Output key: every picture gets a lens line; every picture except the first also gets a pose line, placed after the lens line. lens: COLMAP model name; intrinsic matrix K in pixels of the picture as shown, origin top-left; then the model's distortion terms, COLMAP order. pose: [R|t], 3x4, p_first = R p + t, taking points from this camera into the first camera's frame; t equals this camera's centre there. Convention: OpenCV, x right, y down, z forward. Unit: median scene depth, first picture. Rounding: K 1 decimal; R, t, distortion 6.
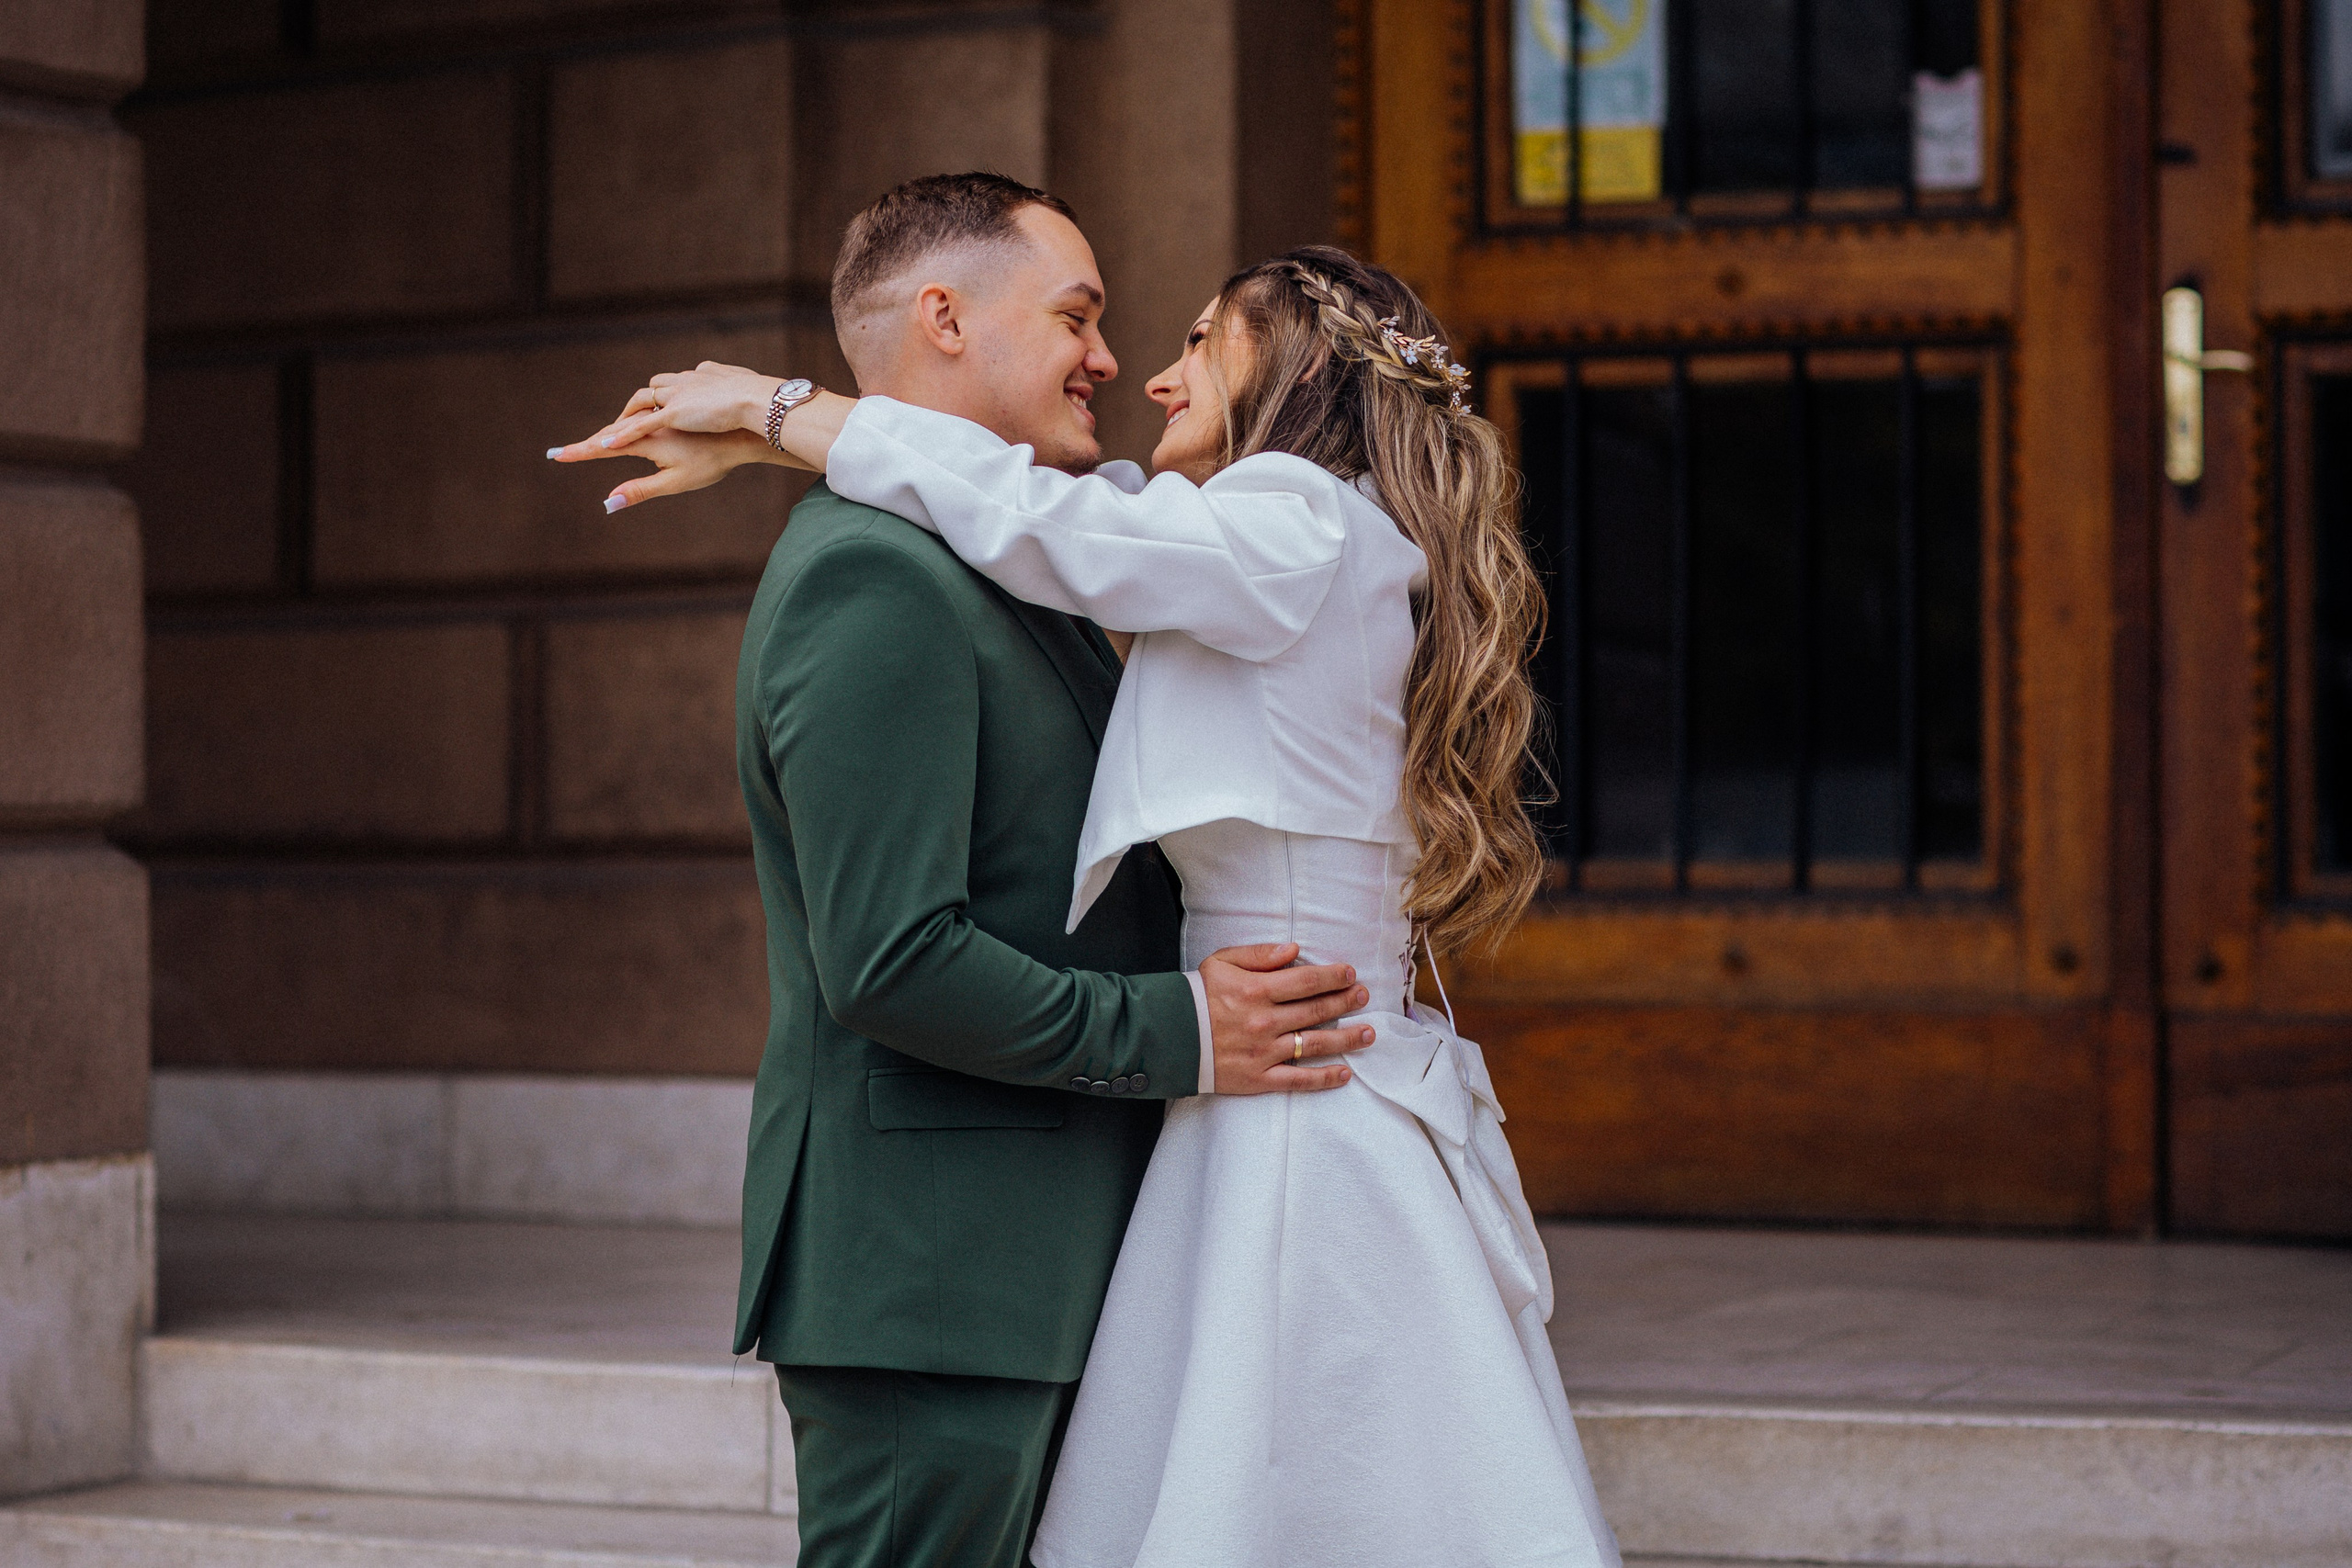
lens RADIAL K [[6297.8, 0, 1095.3], [0, 6297.8, 791.5], [0, 0, 1]] dist [0.018278, 0.190065]
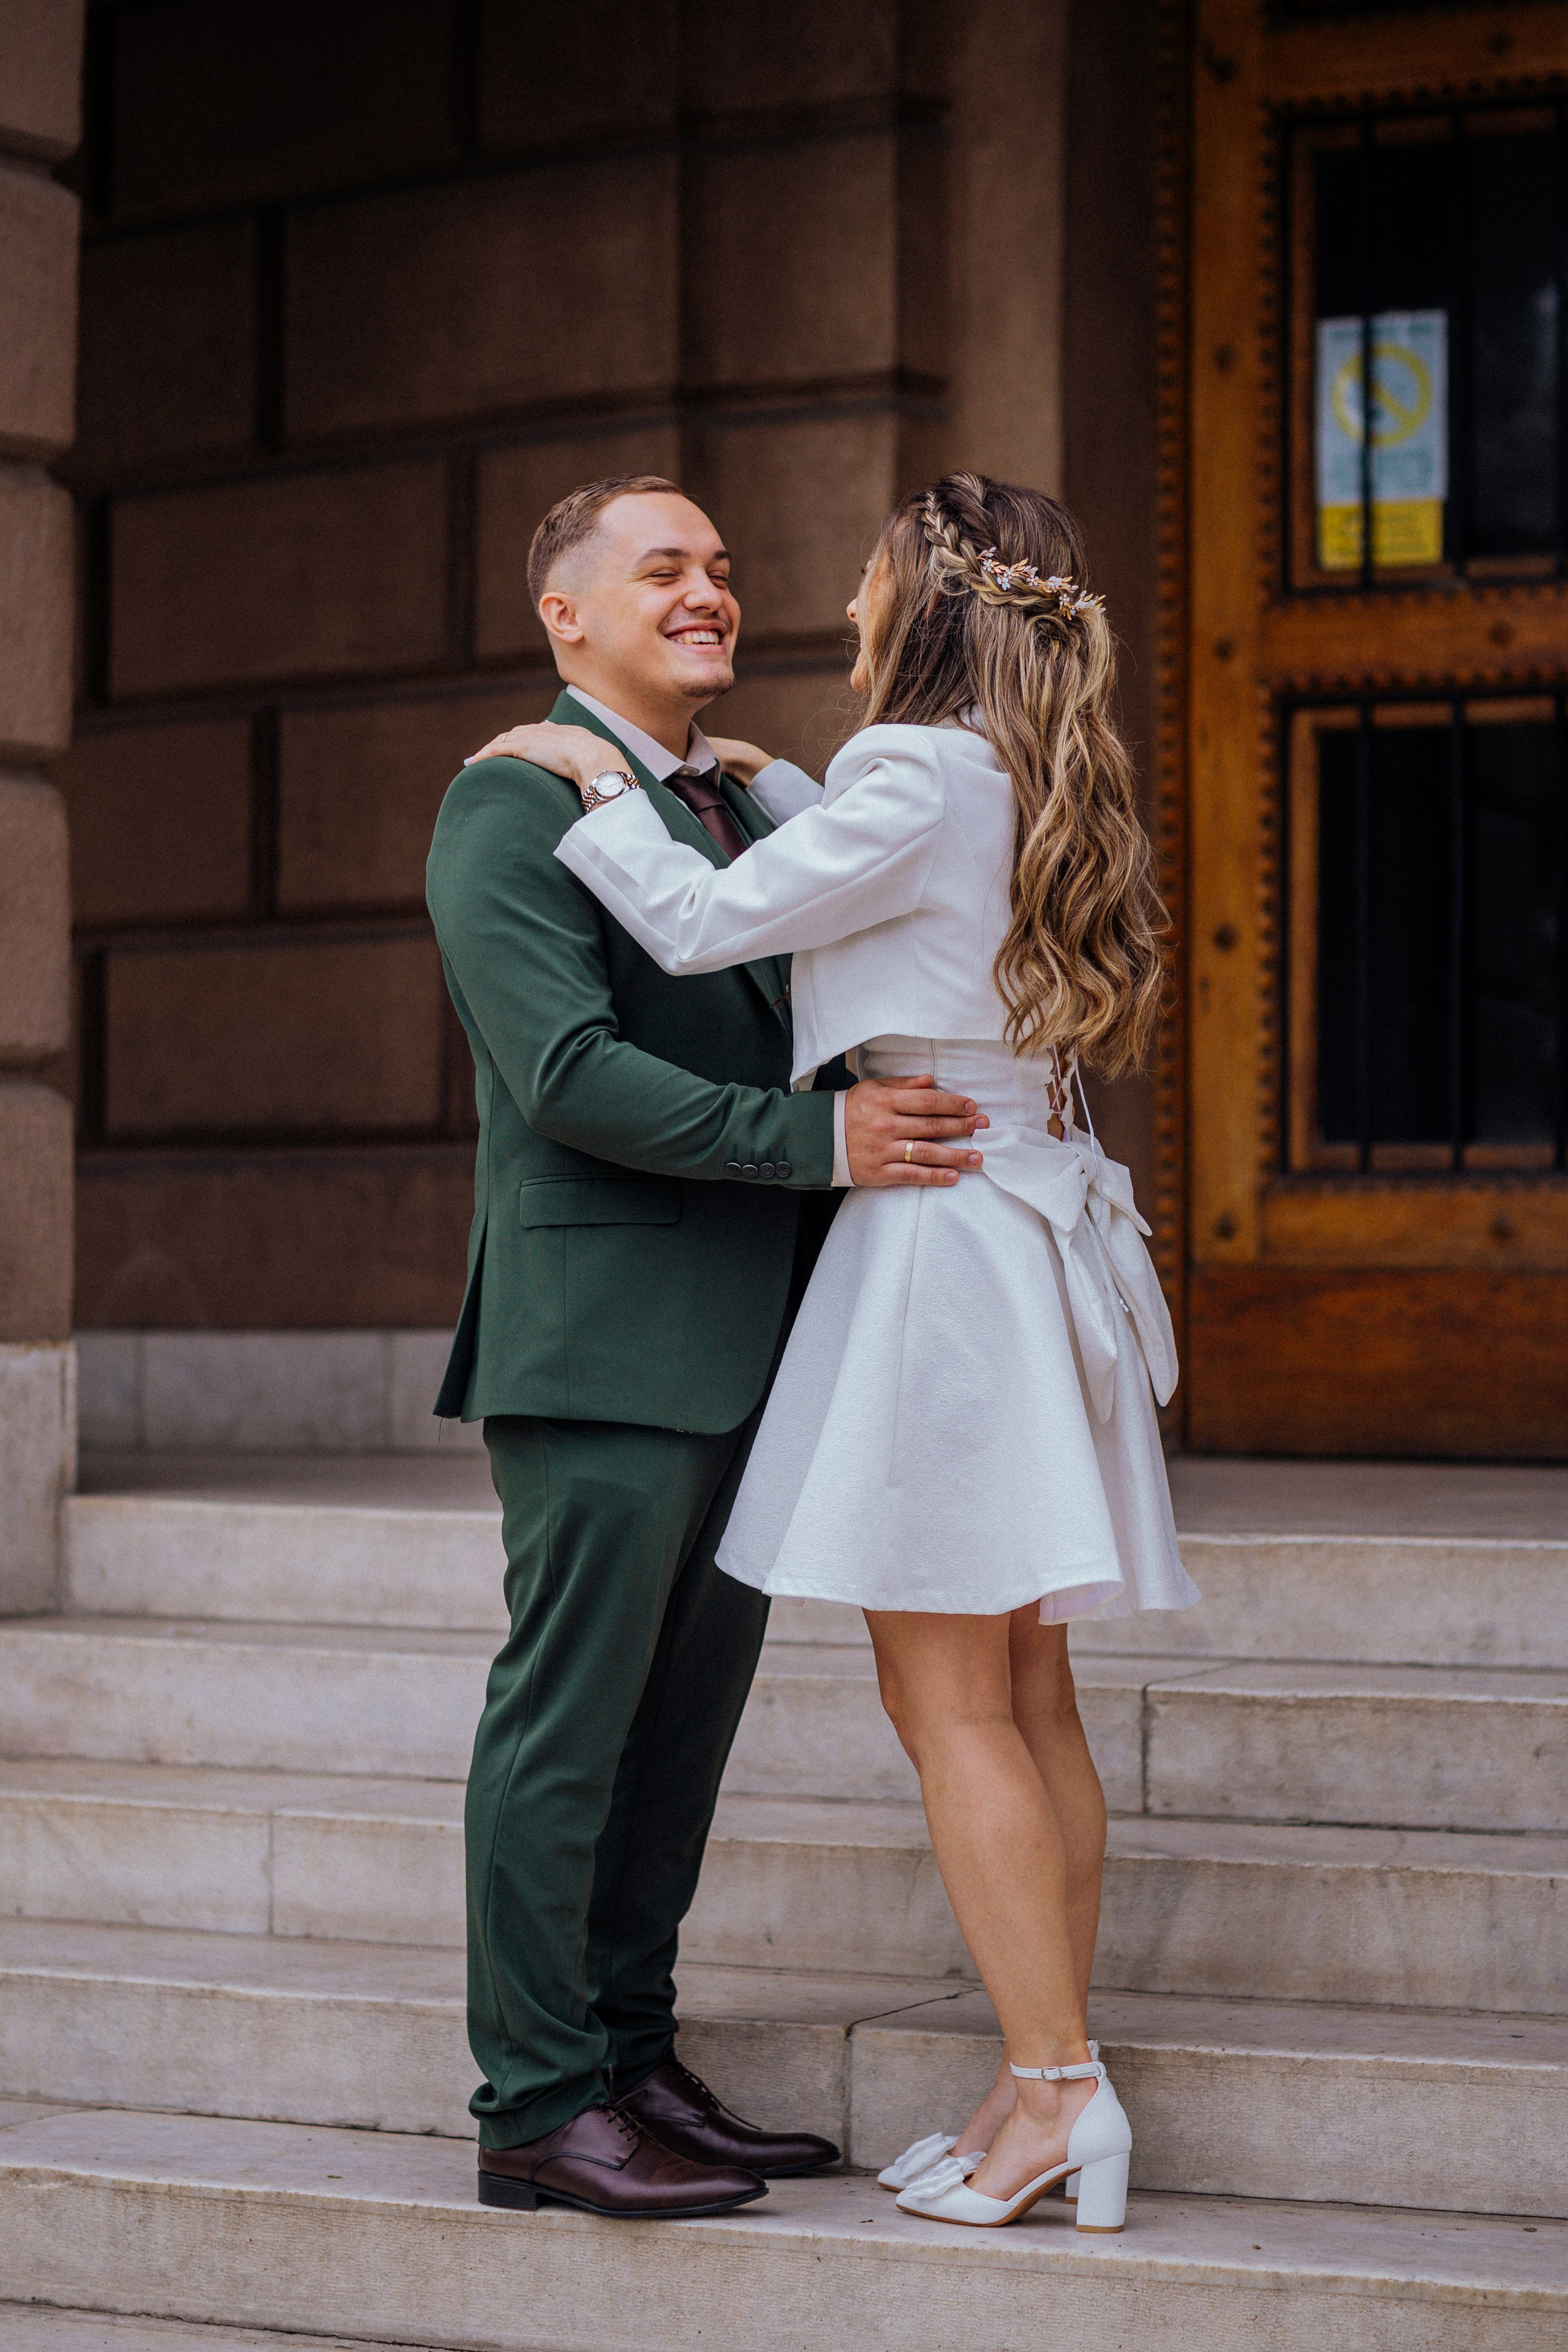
lens RADIAL K [[6159.2, 0, 696.1], [0, 6159.2, 1170.5], [0, 0, 1]] dist [0.011177, -0.168561]
pose [[0.995258, 0.003625, -0.097199, 0.066312], [-0.005278, 0.999846, -0.016755, 0.036215], [0.097124, 0.017189, 0.995124, -0.122470]]
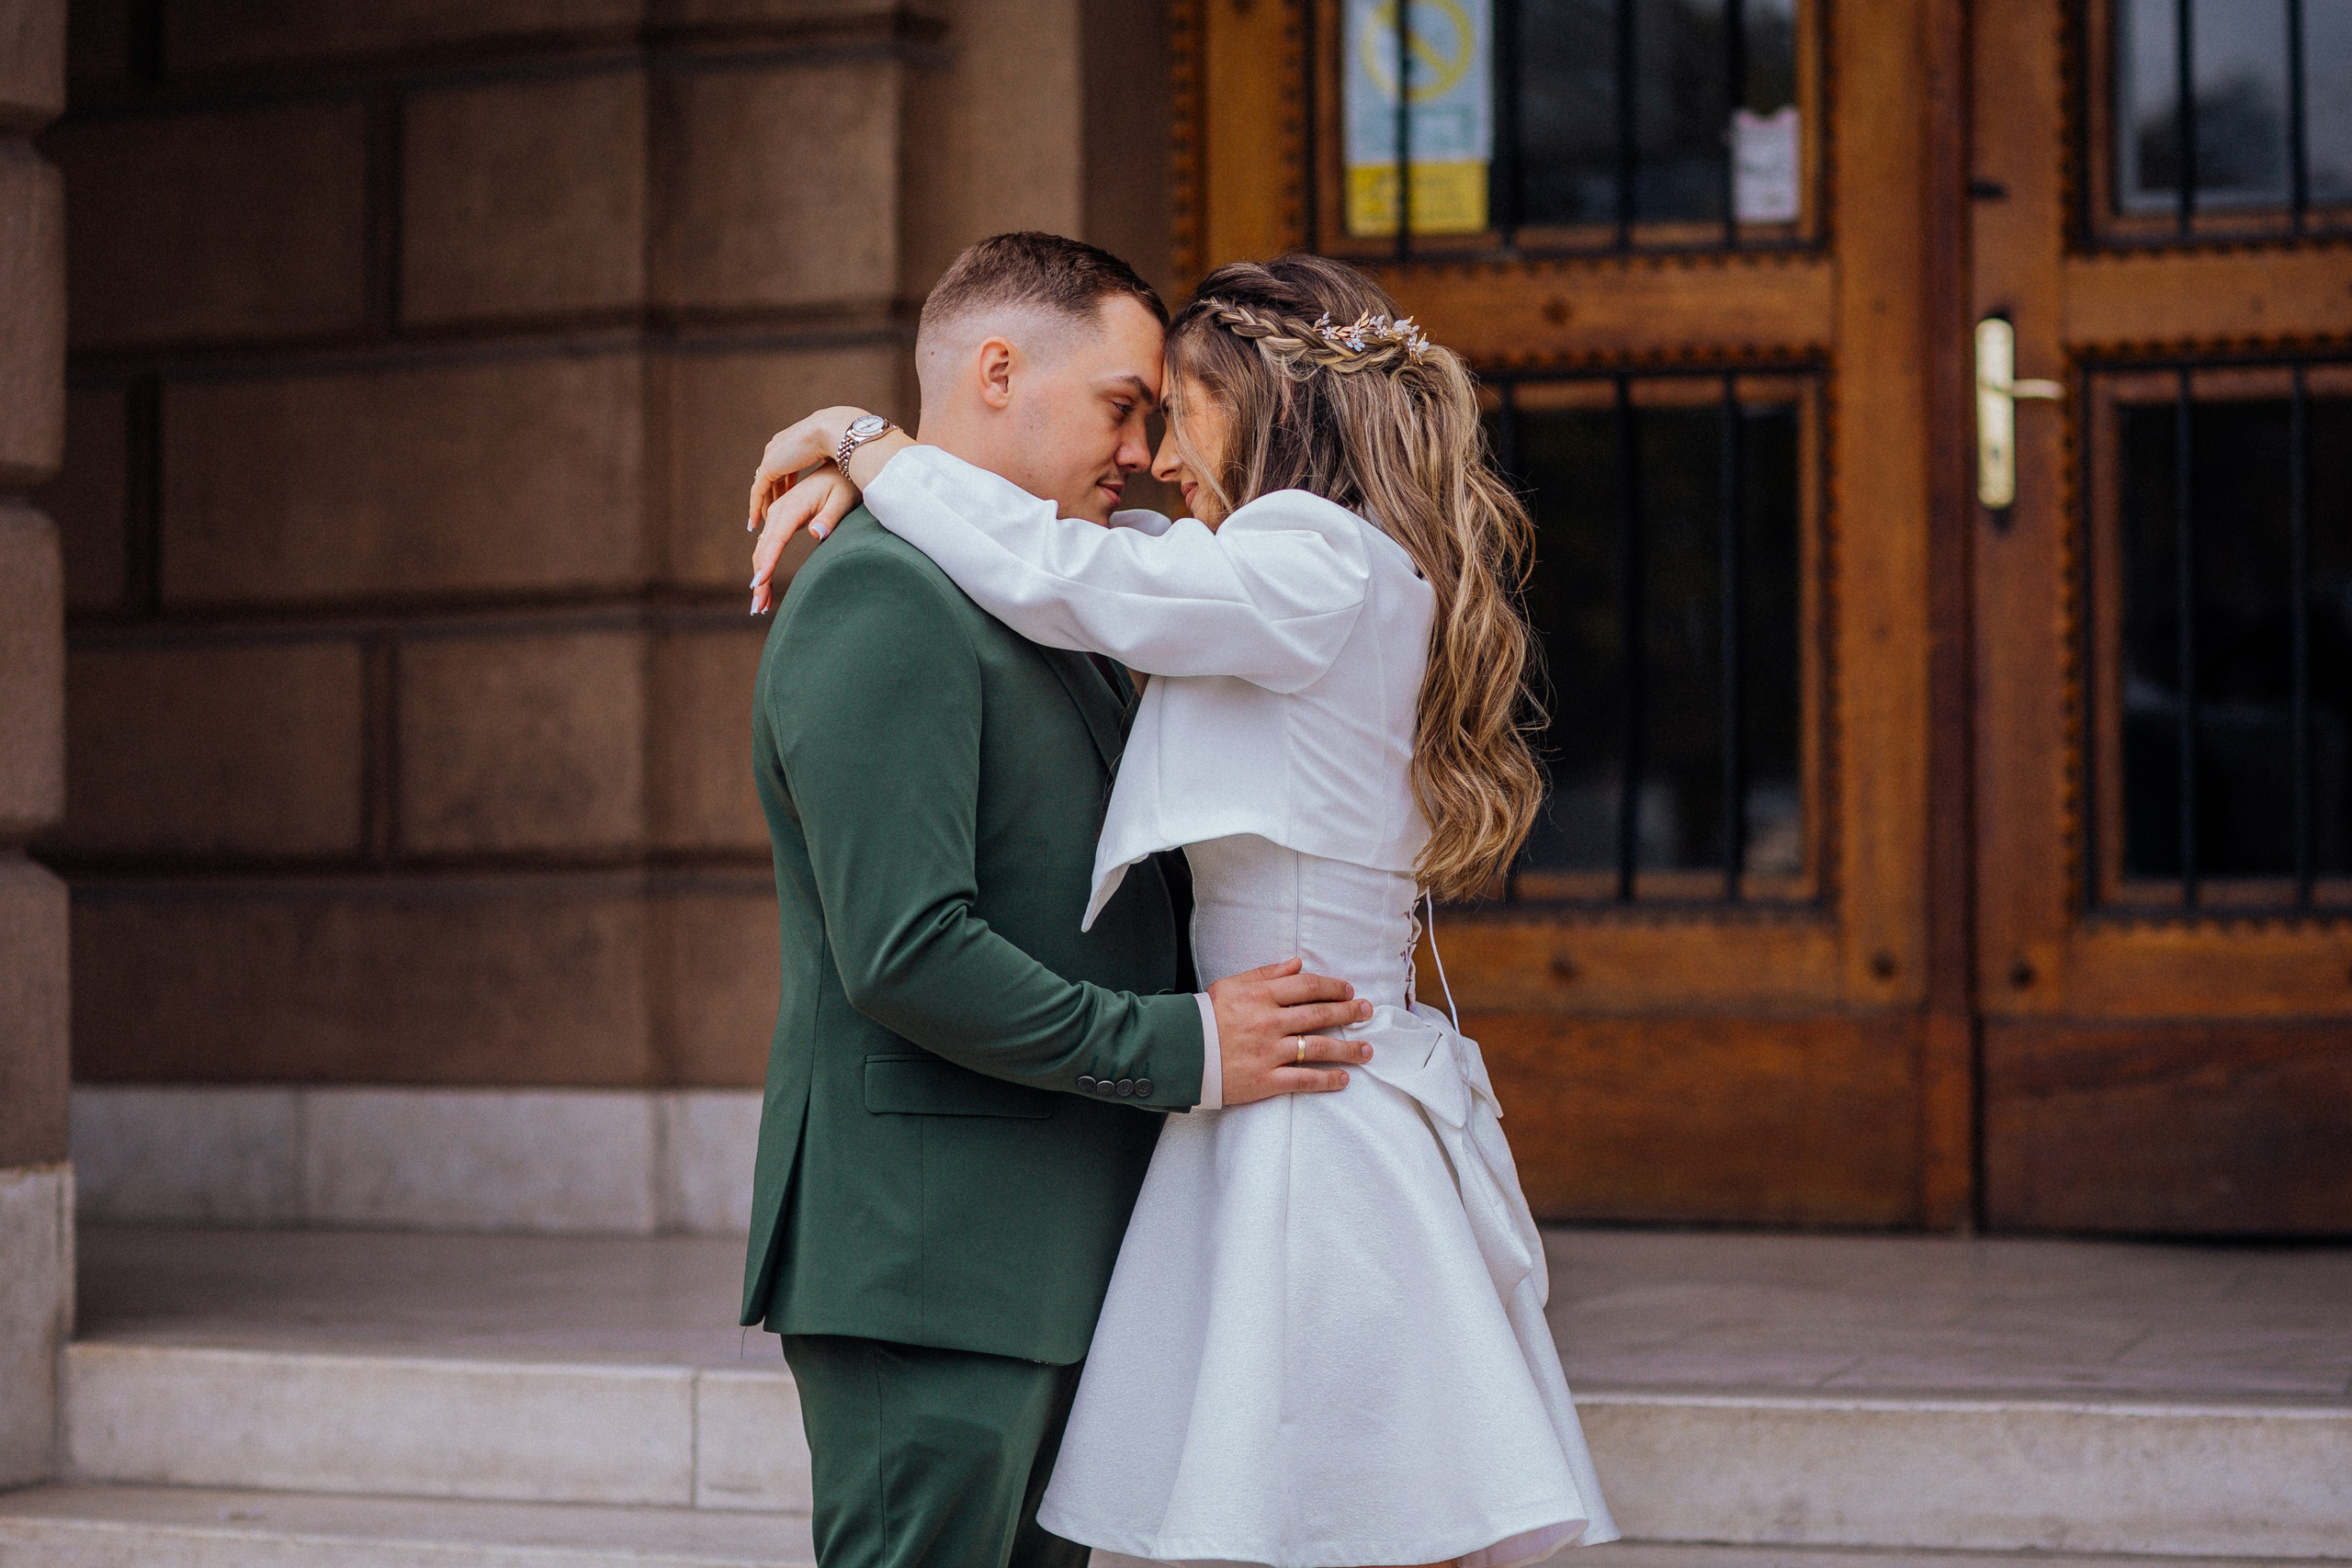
lens RADIAL K [[6277.8, 0, 1142.4], [0, 6277.8, 745.3], [0, 0, 1]] dist [0.057551, -0.314963]
pose [[0.997737, -0.001370, 0.067227, -0.037191], [0.002077, 0.999943, -0.010448, 0.000842], [-0.067209, 0.010564, 0.997683, -0.022698]]
